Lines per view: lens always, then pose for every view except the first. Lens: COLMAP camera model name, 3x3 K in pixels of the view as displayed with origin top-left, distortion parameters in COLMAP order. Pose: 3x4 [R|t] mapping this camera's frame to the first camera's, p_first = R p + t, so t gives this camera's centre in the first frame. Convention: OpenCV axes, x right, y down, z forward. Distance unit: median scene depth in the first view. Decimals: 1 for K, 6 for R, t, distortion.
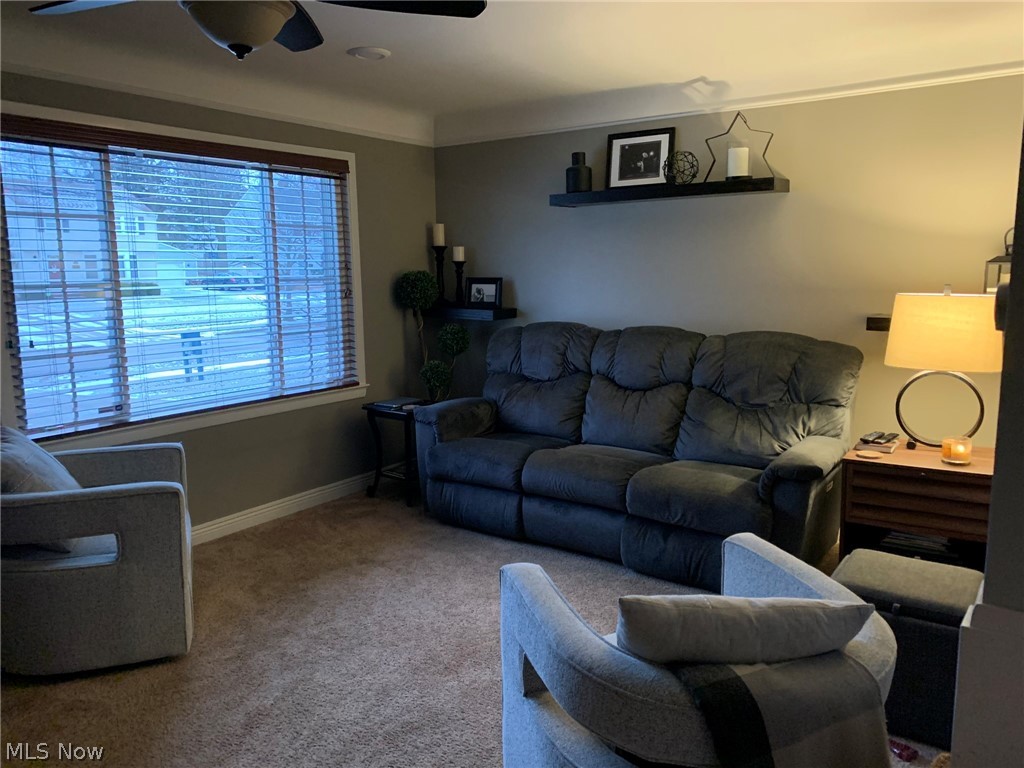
lens RADIAL K [[775.8, 0, 512.0], [0, 775.8, 384.0], [0, 0, 1]] dist [-0.034808, -0.002428]
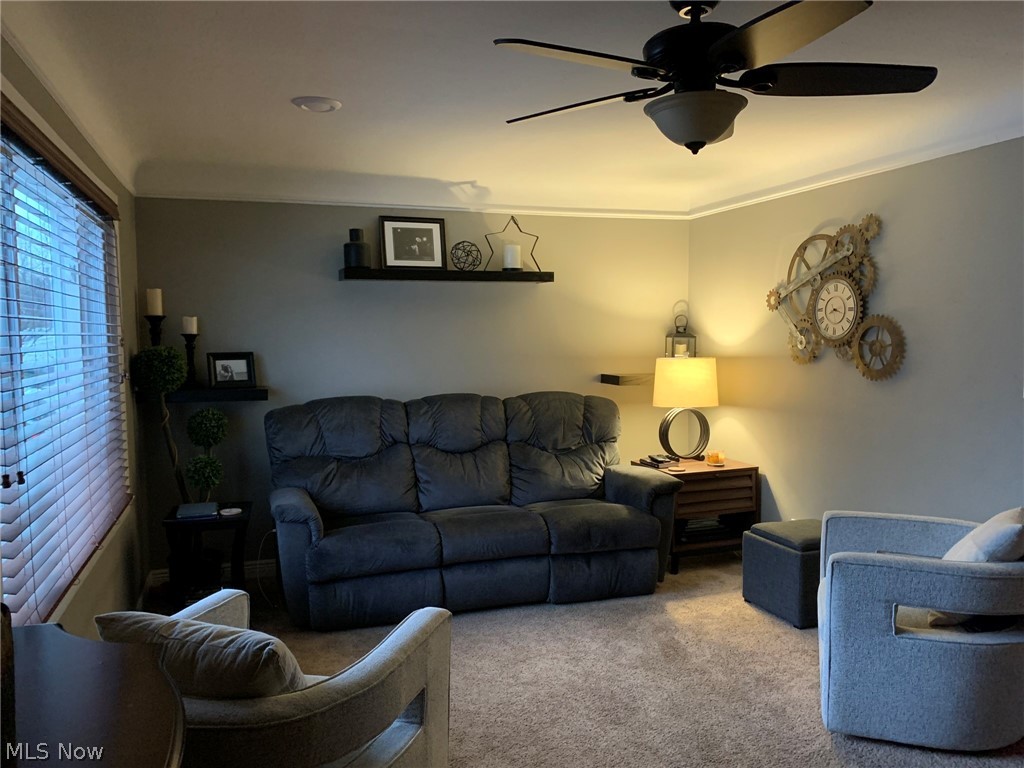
lens RADIAL K [[738.5, 0, 512.0], [0, 738.5, 384.0], [0, 0, 1]] dist [0.063749, -0.000085]
pose [[0.590963, -0.052756, 0.804972, -0.614397], [0.116938, 0.992922, -0.020775, -0.055879], [-0.798178, 0.106409, 0.592949, 0.293982]]
